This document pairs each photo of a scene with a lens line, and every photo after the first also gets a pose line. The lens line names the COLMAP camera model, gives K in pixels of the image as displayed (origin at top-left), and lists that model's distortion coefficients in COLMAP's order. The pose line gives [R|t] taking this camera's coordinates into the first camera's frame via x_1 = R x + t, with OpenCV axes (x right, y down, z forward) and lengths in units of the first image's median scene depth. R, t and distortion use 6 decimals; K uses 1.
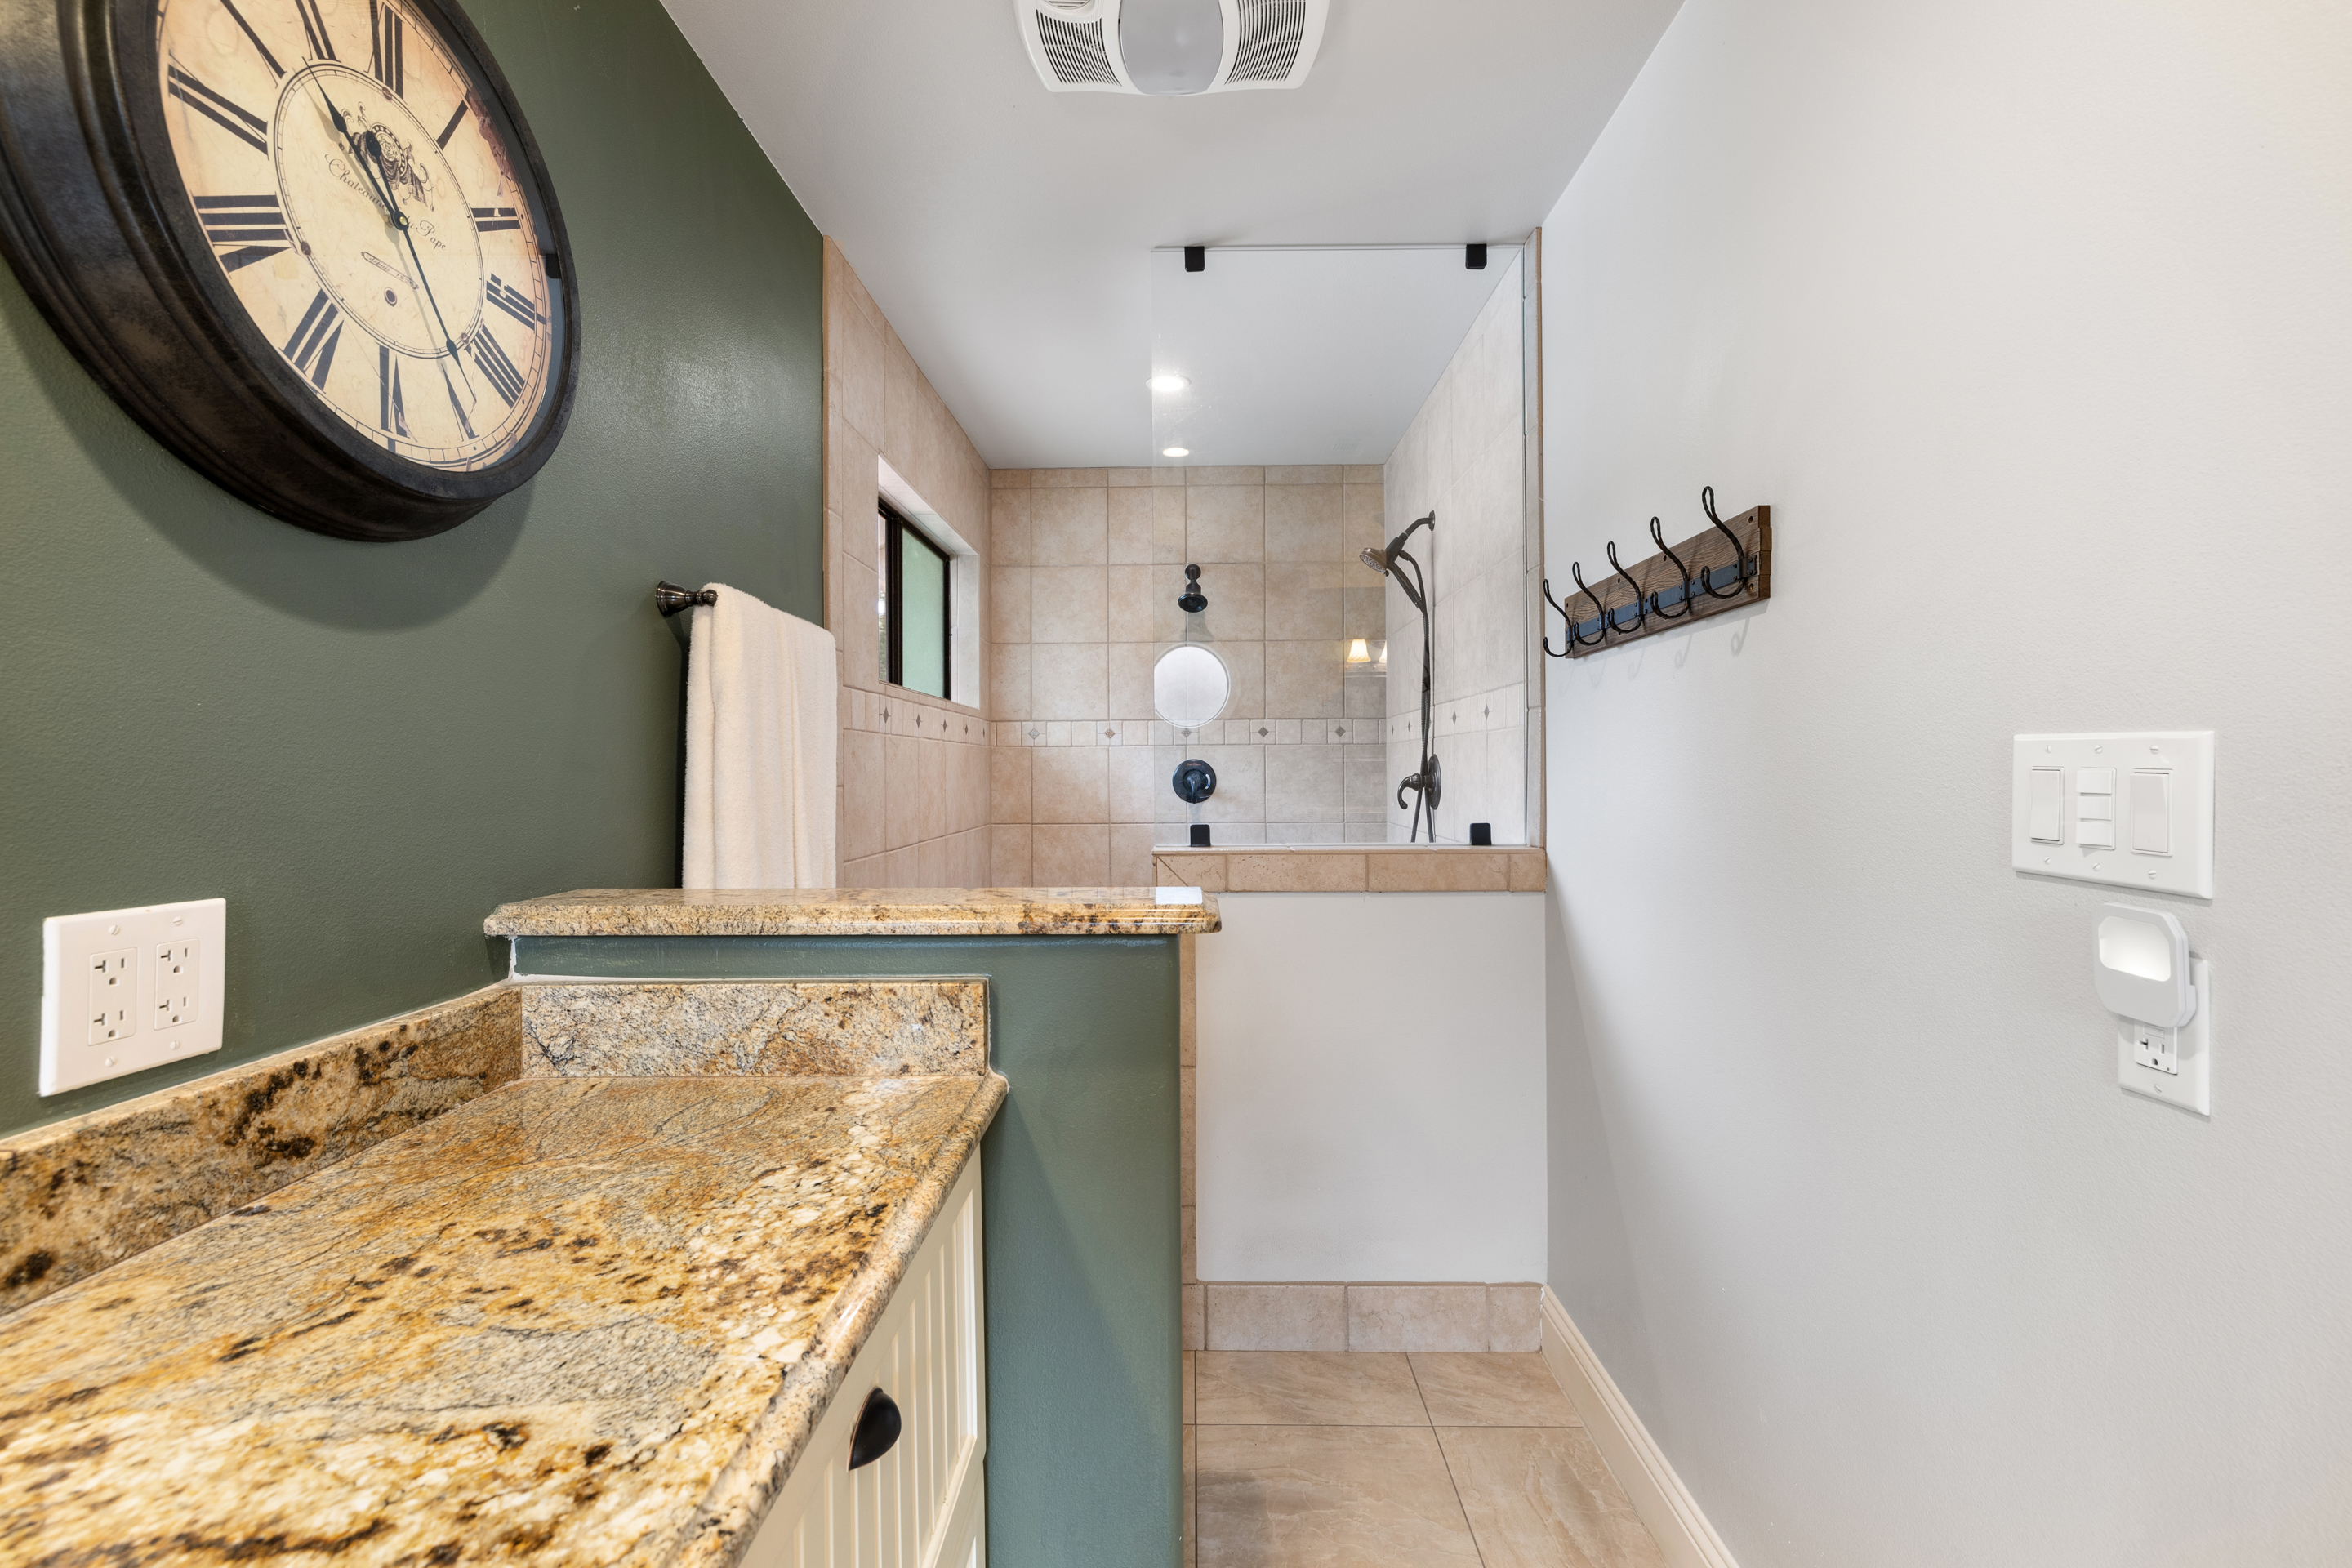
lens RADIAL K [[983.9, 0, 1175.5], [0, 983.9, 771.5], [0, 0, 1]] dist [0.000654, 0.000046]
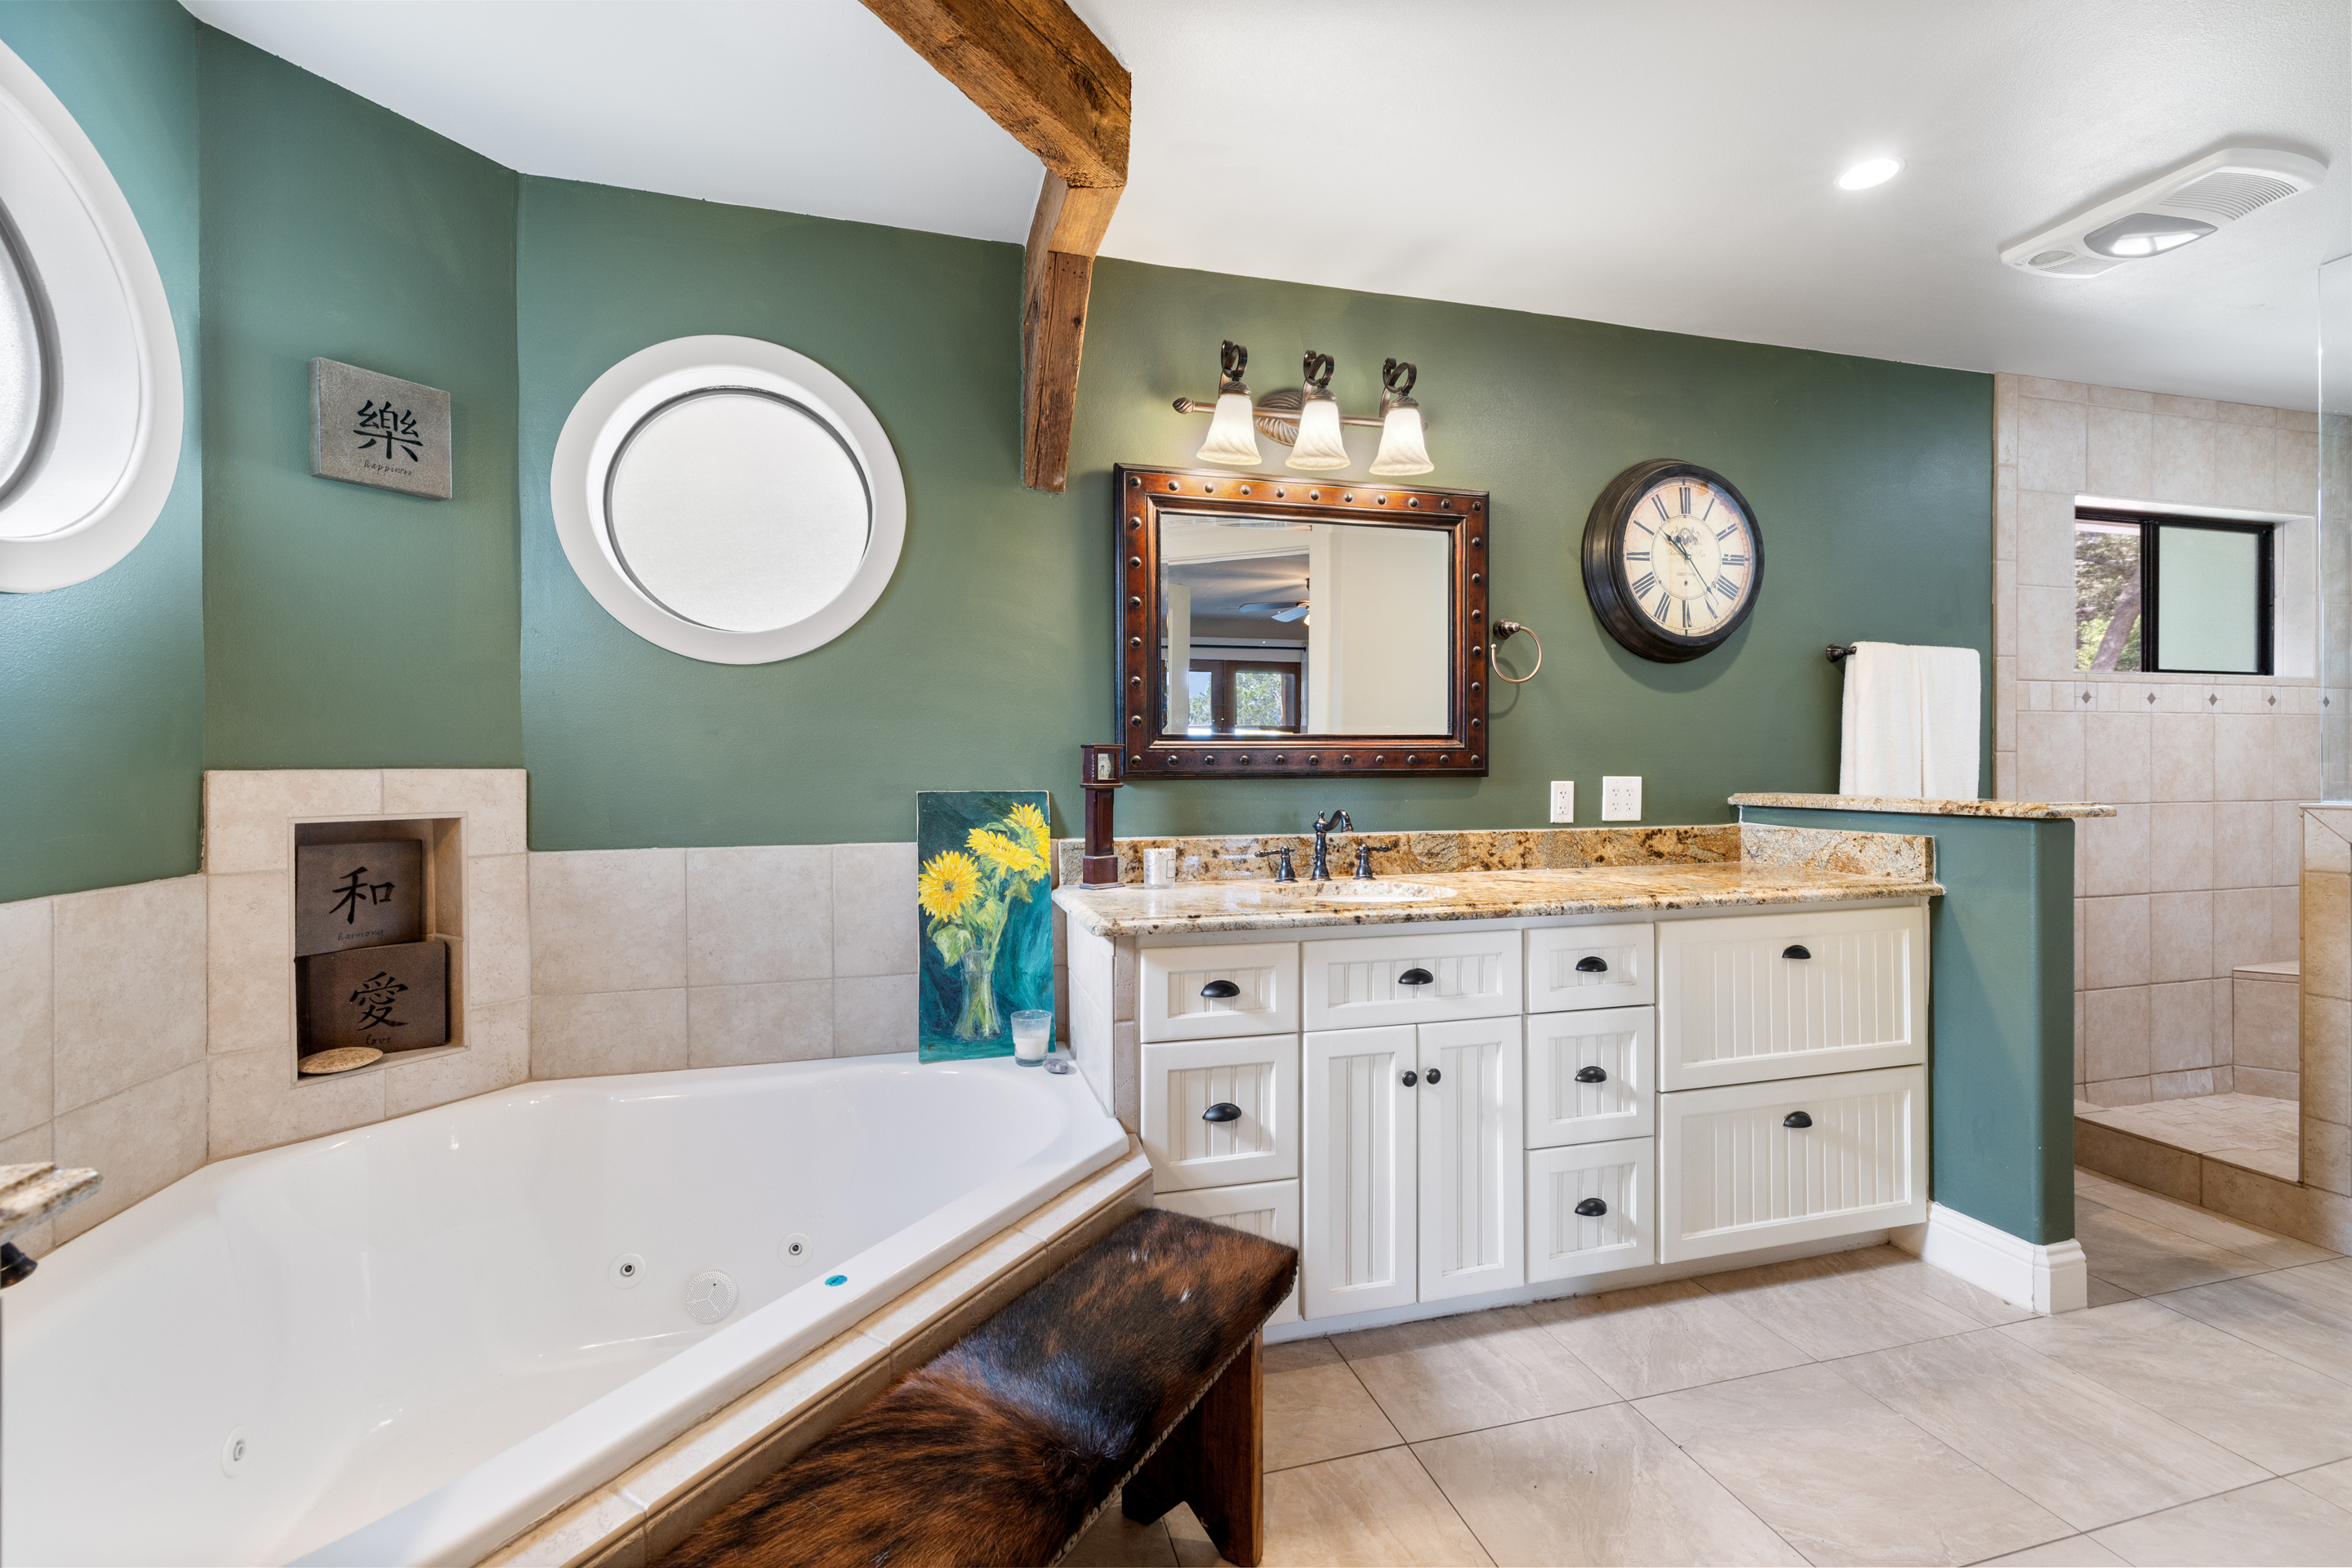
lens RADIAL K [[983.9, 0, 1175.5], [0, 983.9, 771.5], [0, 0, 1]] dist [0.000654, 0.000046]
pose [[0.278199, 0.009017, -0.960481, 0.400125], [0.002931, 0.999943, 0.010236, 0.014876], [0.960519, -0.005663, 0.278157, -0.322882]]
